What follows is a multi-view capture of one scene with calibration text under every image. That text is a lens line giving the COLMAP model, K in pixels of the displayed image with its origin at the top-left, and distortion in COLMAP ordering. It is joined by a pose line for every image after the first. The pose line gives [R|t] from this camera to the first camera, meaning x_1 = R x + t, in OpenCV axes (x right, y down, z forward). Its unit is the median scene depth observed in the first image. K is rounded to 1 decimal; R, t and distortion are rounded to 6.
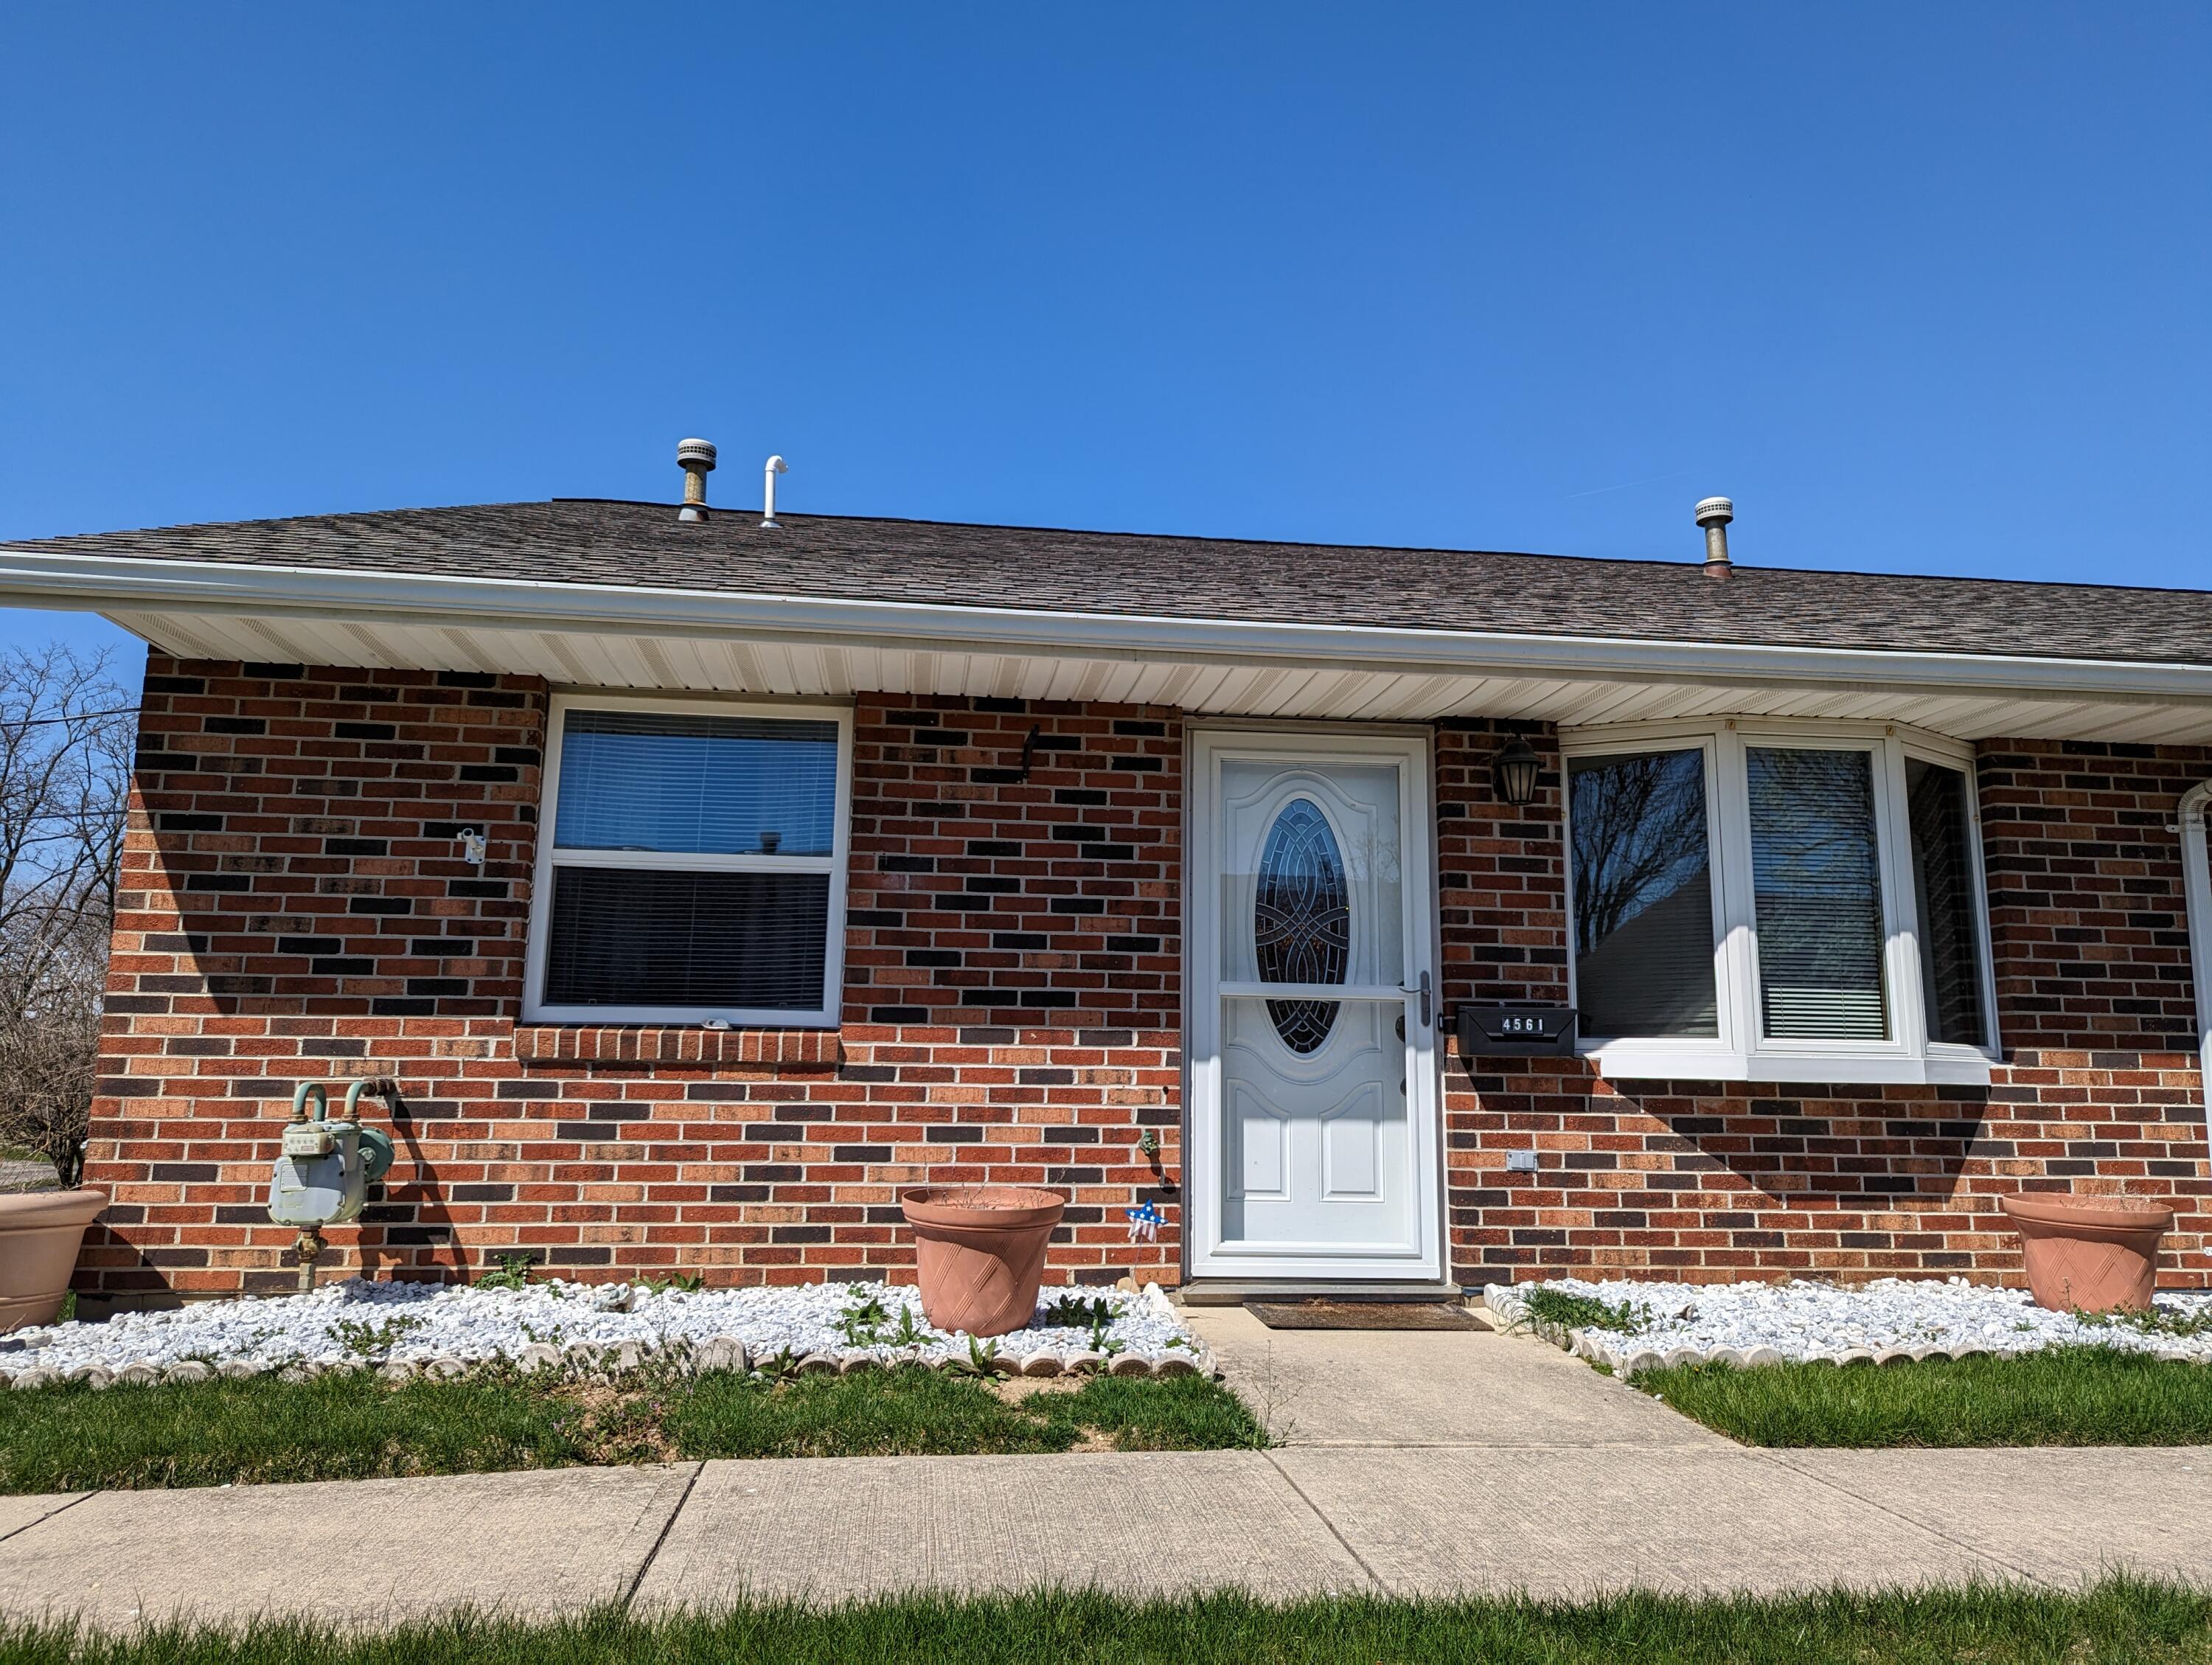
lens RADIAL K [[1544.7, 0, 1091.1], [0, 1544.7, 809.8], [0, 0, 1]] dist [0.045439, -0.039328]
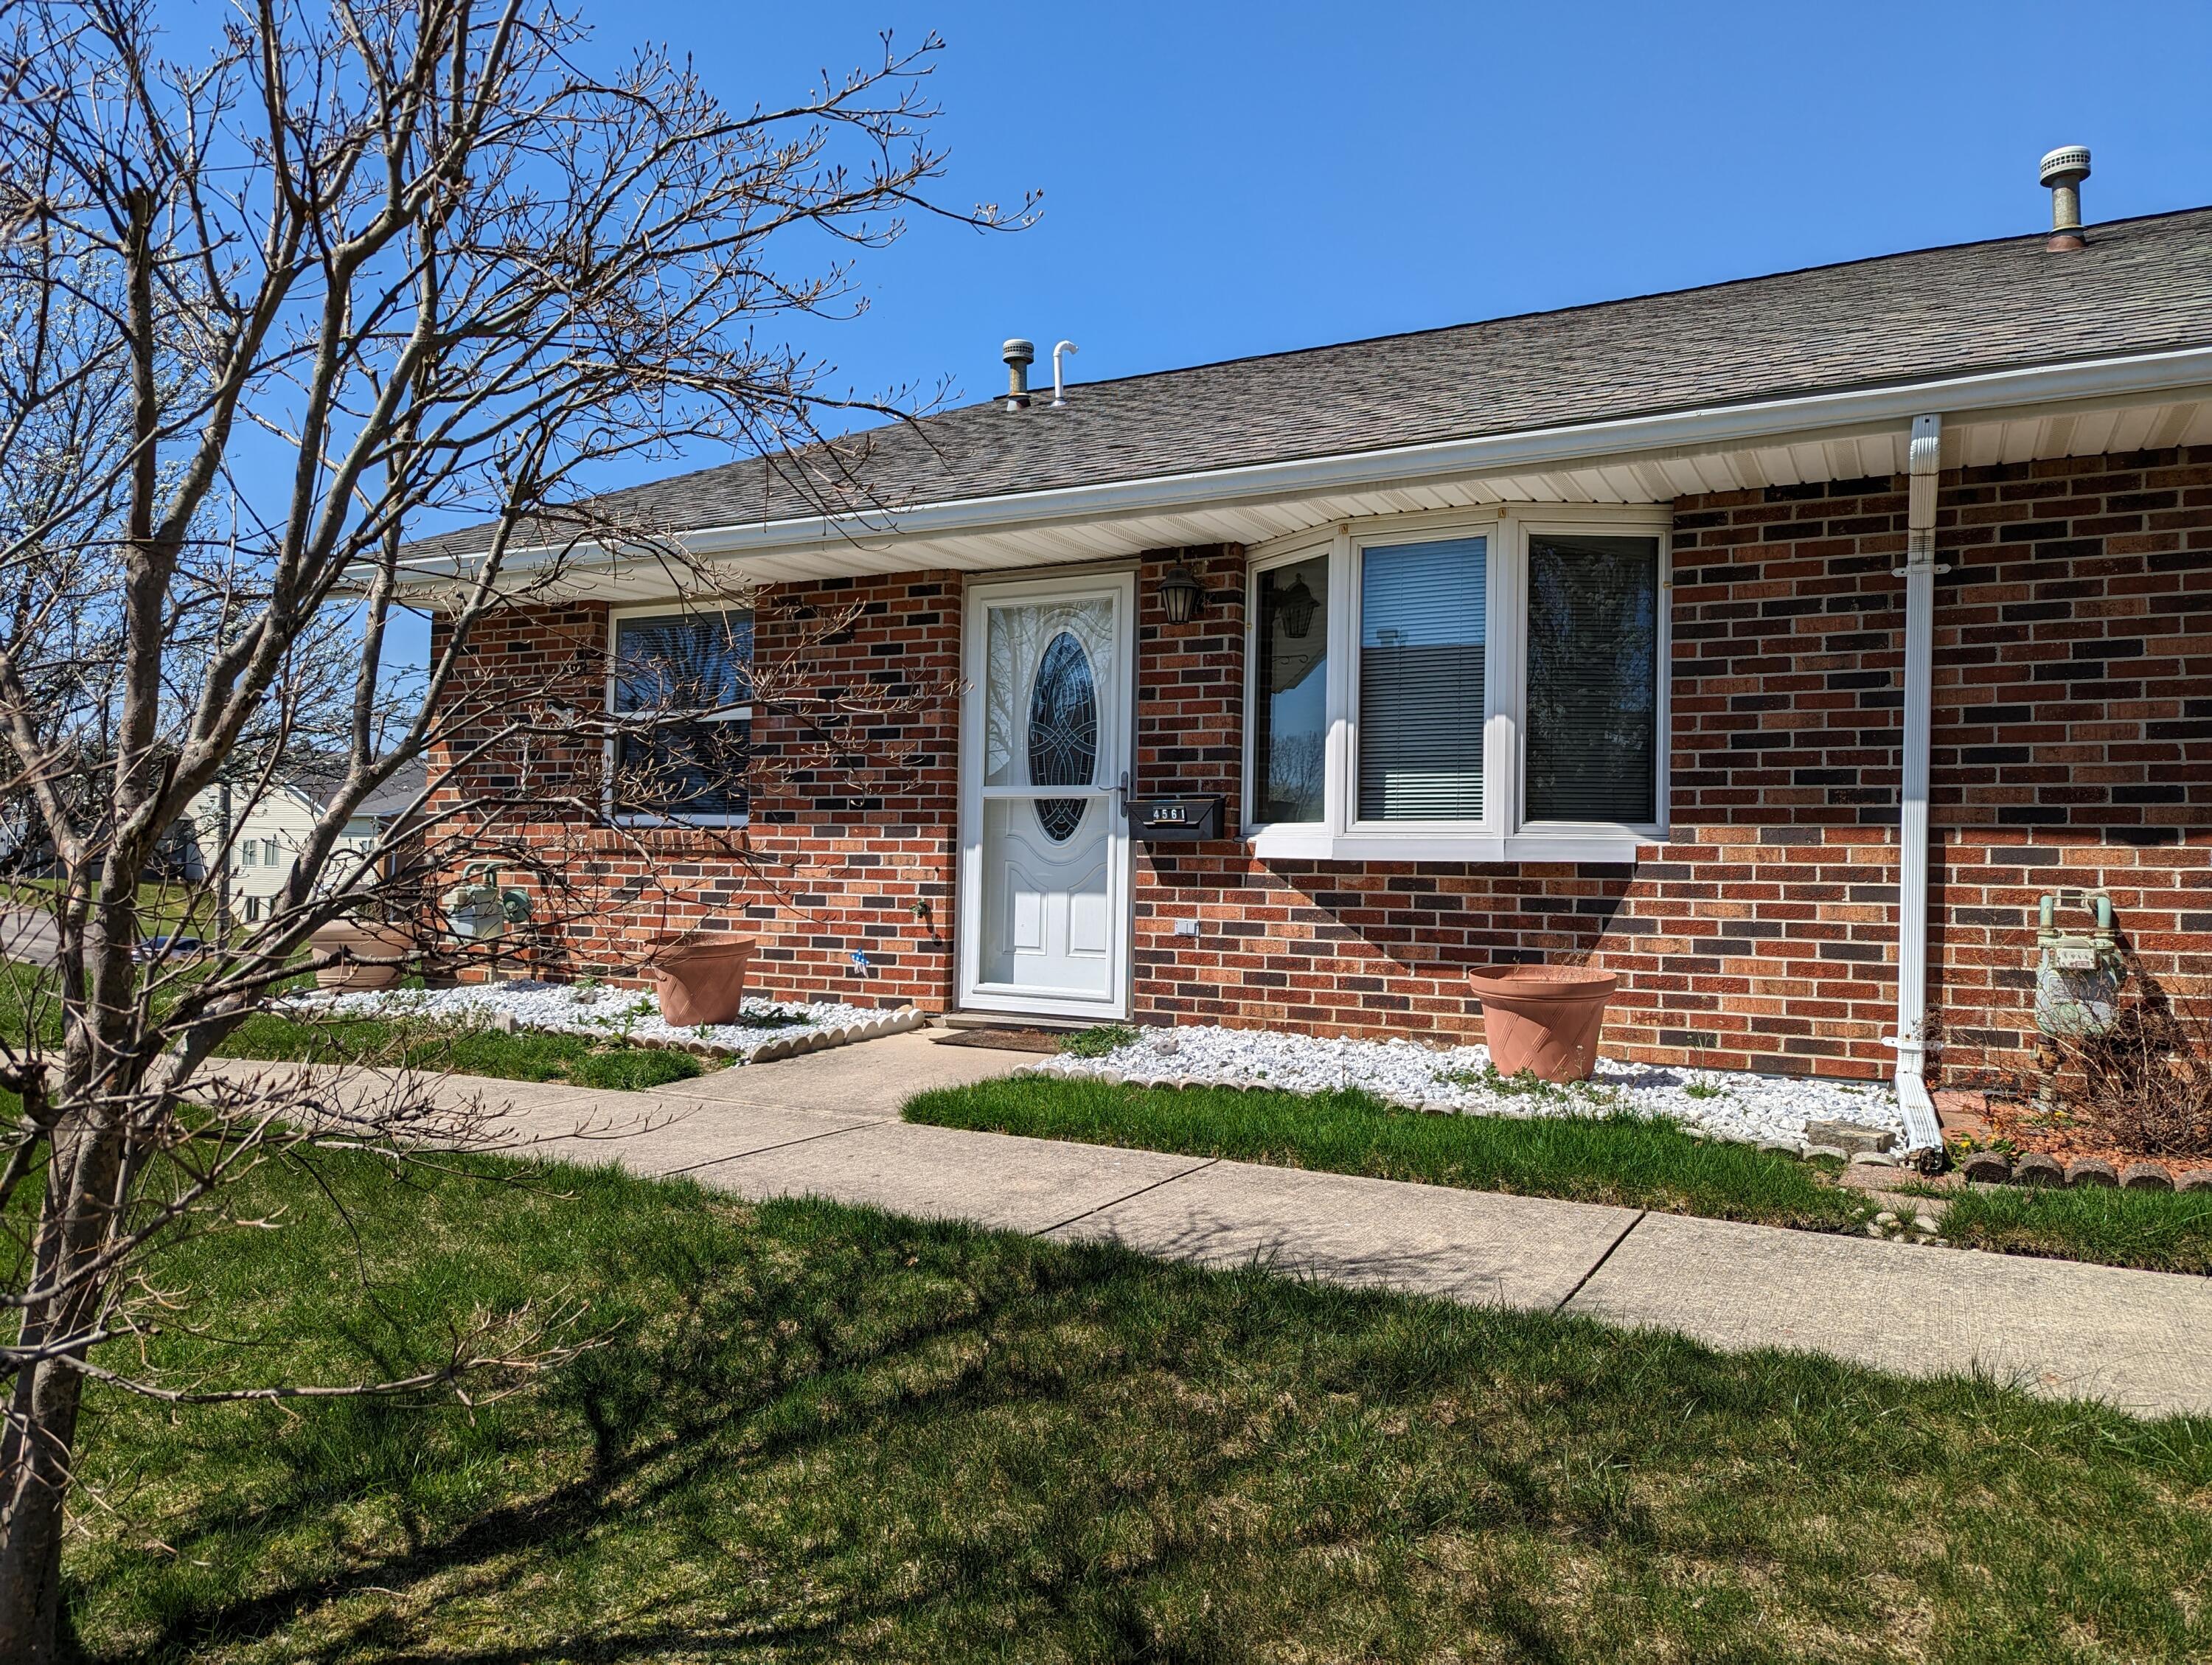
lens RADIAL K [[1544.7, 0, 1112.2], [0, 1544.7, 840.3], [0, 0, 1]] dist [0.045439, -0.039328]
pose [[0.815425, -0.011290, -0.578753, 0.894122], [0.099568, 0.987644, 0.121019, 0.011441], [0.570235, -0.156307, 0.806474, 0.026519]]
